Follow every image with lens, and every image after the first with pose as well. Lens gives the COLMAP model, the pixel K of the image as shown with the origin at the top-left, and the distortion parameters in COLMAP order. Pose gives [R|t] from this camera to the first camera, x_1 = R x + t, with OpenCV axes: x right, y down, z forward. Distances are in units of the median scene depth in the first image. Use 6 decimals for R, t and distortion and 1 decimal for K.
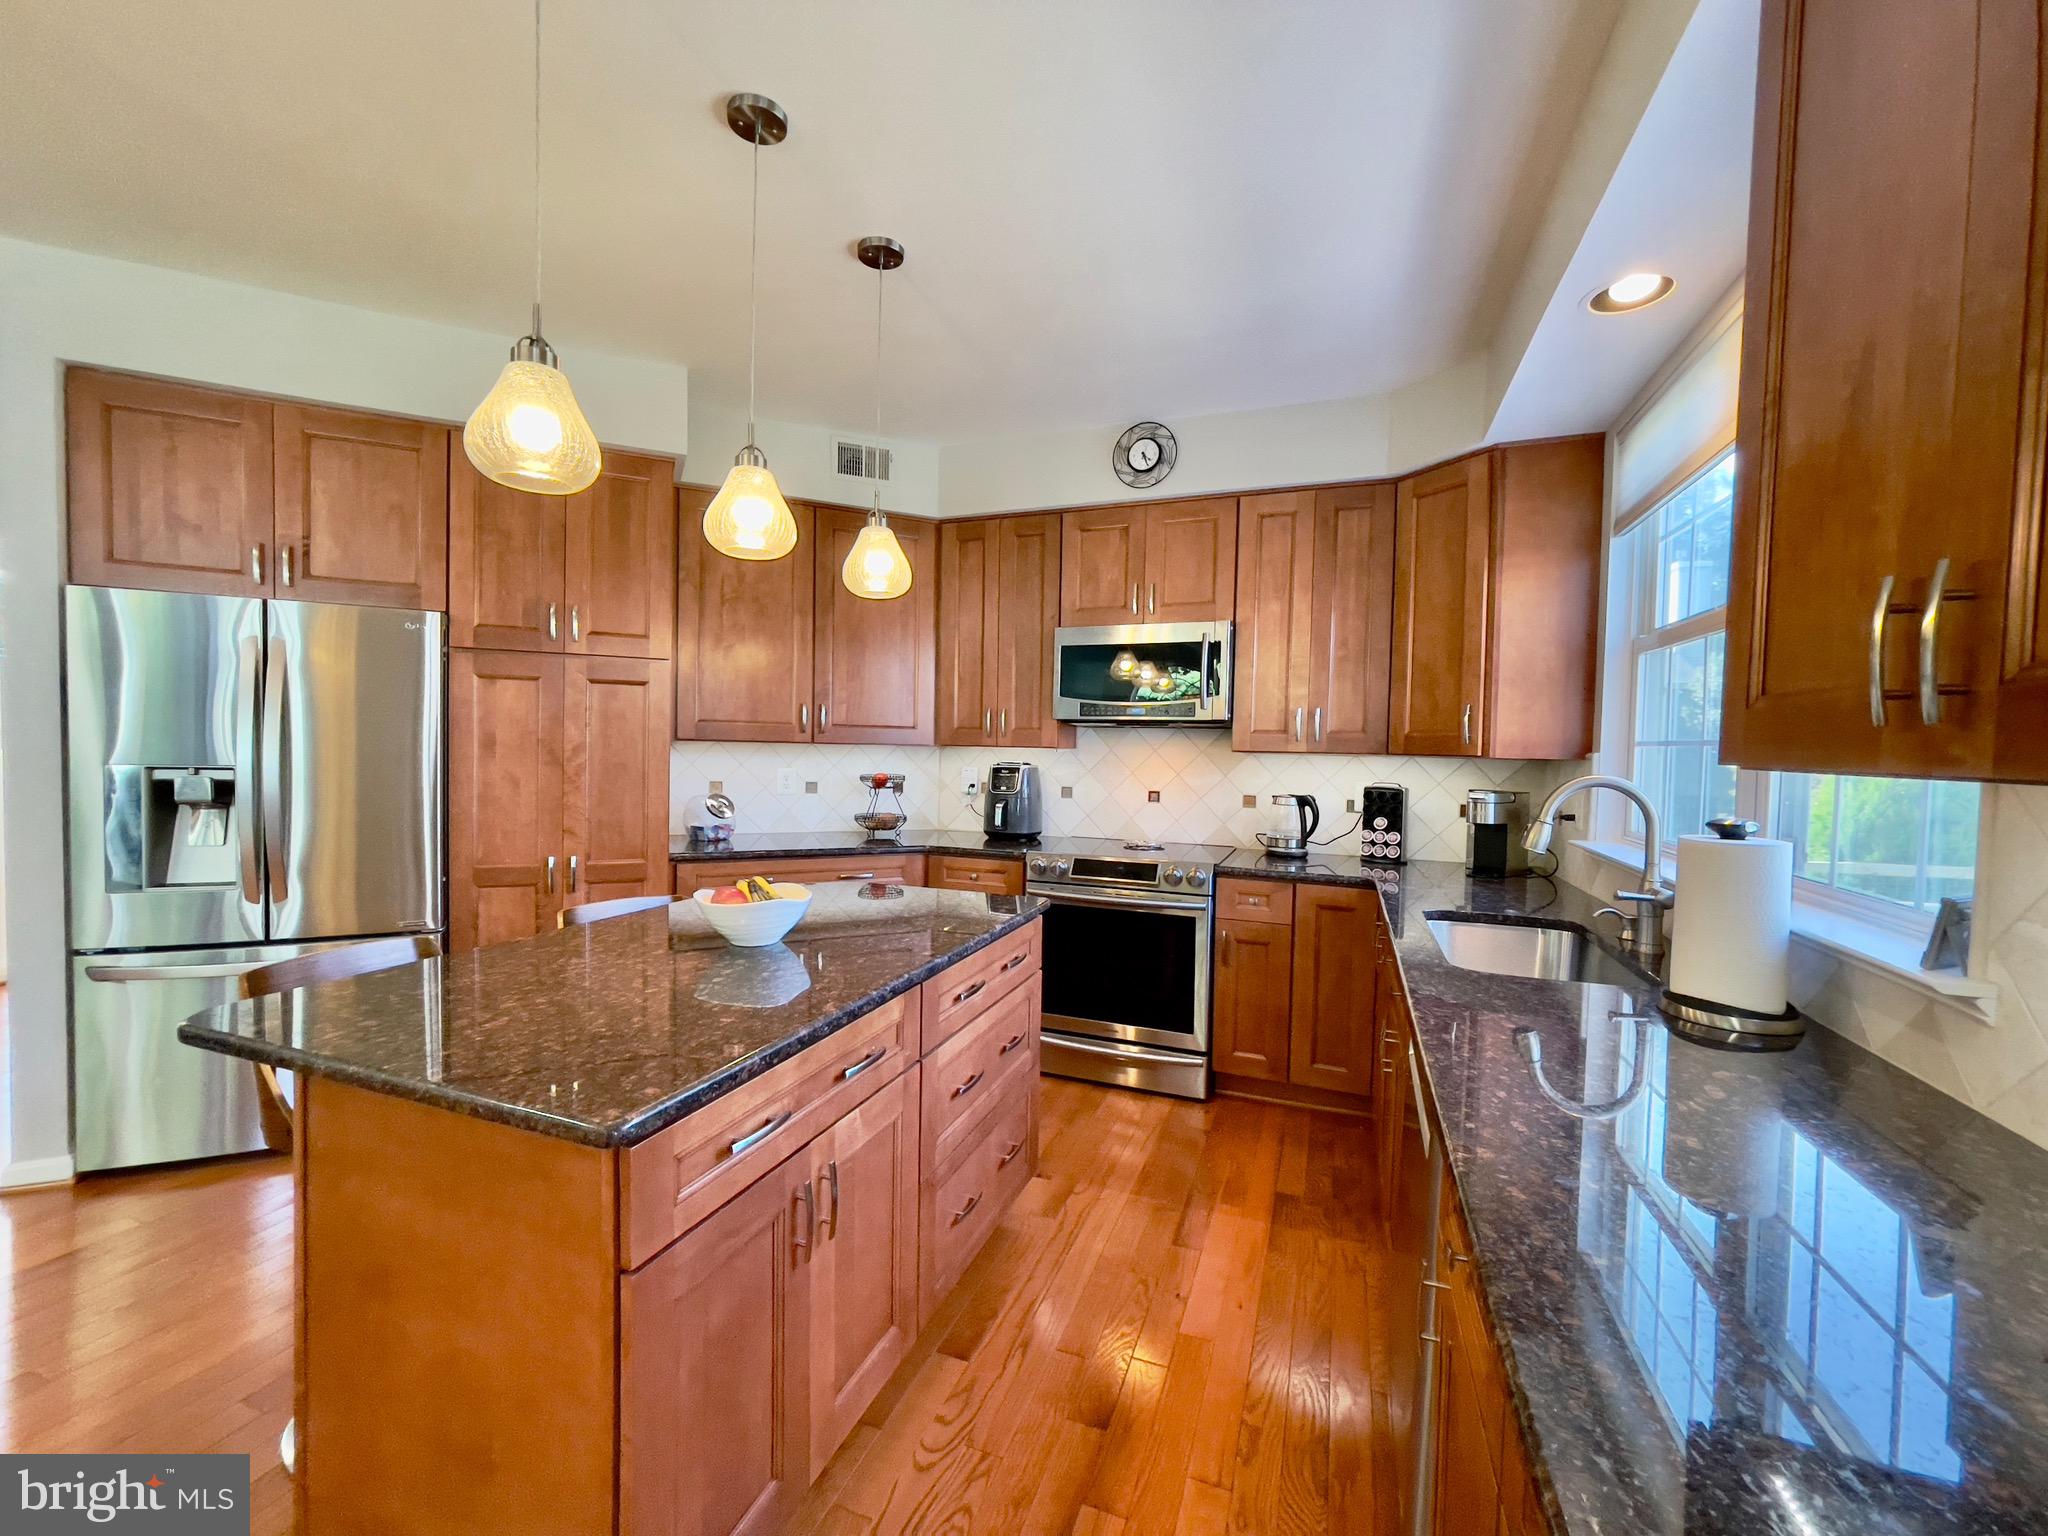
lens RADIAL K [[831.9, 0, 1010.8], [0, 831.9, 774.9], [0, 0, 1]] dist [-0.007579, 0.000491]
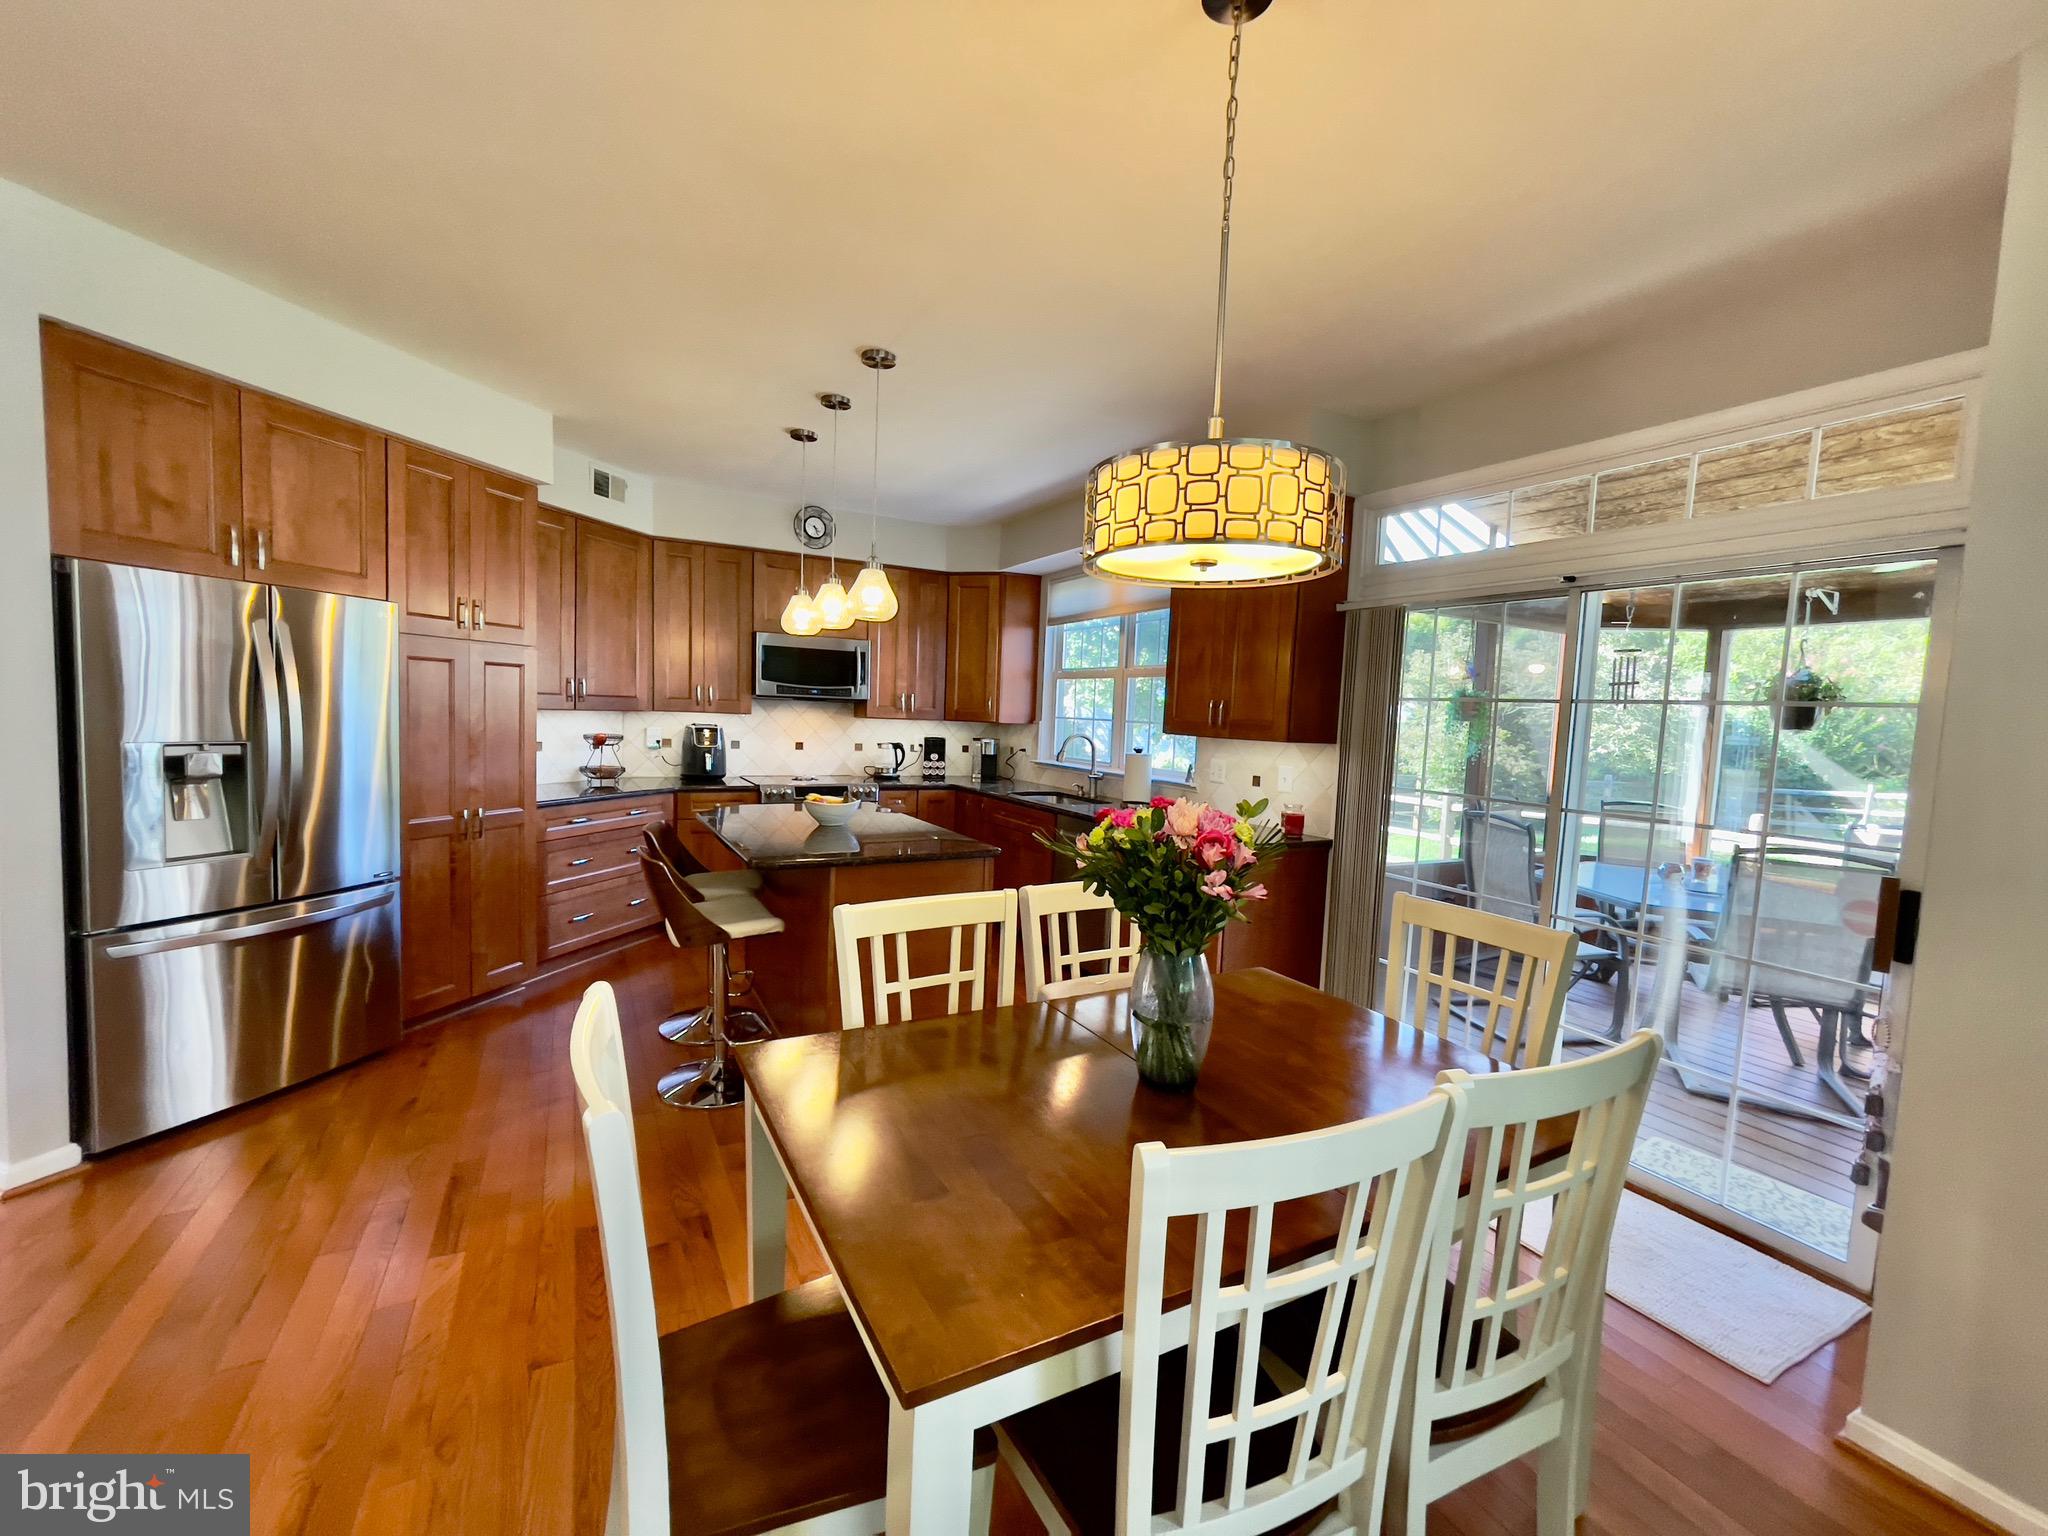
lens RADIAL K [[831.9, 0, 1027.7], [0, 831.9, 774.0], [0, 0, 1]] dist [-0.007579, 0.000491]
pose [[0.647621, -0.053841, 0.760058, -0.901102], [0.002483, 0.997644, 0.068556, -0.032329], [-0.761959, -0.042511, 0.646229, -0.377481]]
